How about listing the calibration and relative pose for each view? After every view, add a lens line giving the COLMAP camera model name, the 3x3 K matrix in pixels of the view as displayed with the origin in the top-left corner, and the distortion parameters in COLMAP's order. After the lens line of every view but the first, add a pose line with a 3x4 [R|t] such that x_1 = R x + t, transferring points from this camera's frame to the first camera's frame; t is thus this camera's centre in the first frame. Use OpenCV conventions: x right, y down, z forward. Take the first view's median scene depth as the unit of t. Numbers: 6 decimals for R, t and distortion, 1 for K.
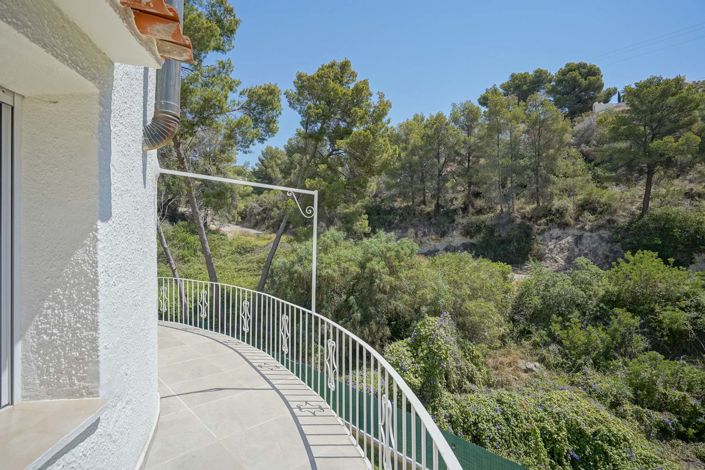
lens RADIAL K [[328.2, 0, 353.8], [0, 328.2, 237.9], [0, 0, 1]] dist [-0.003421, -0.000482]
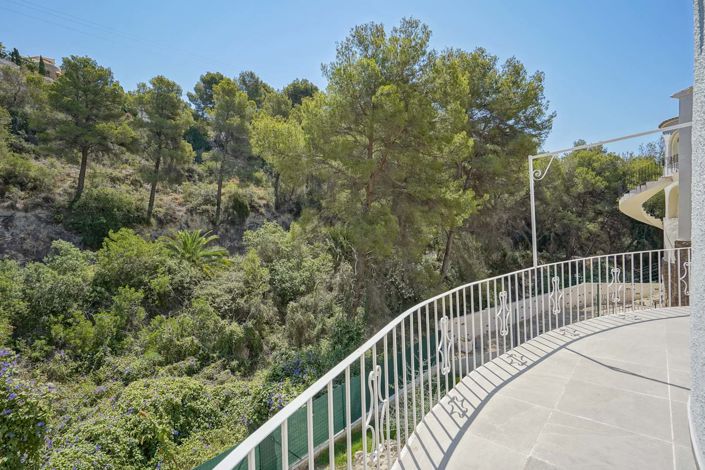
lens RADIAL K [[328.2, 0, 367.6], [0, 328.2, 220.7], [0, 0, 1]] dist [-0.003421, -0.000482]
pose [[-0.042423, -0.028431, 0.998695, -0.211163], [0.025802, 0.999230, 0.029542, 0.004643], [-0.998766, 0.027022, -0.041657, 0.284380]]
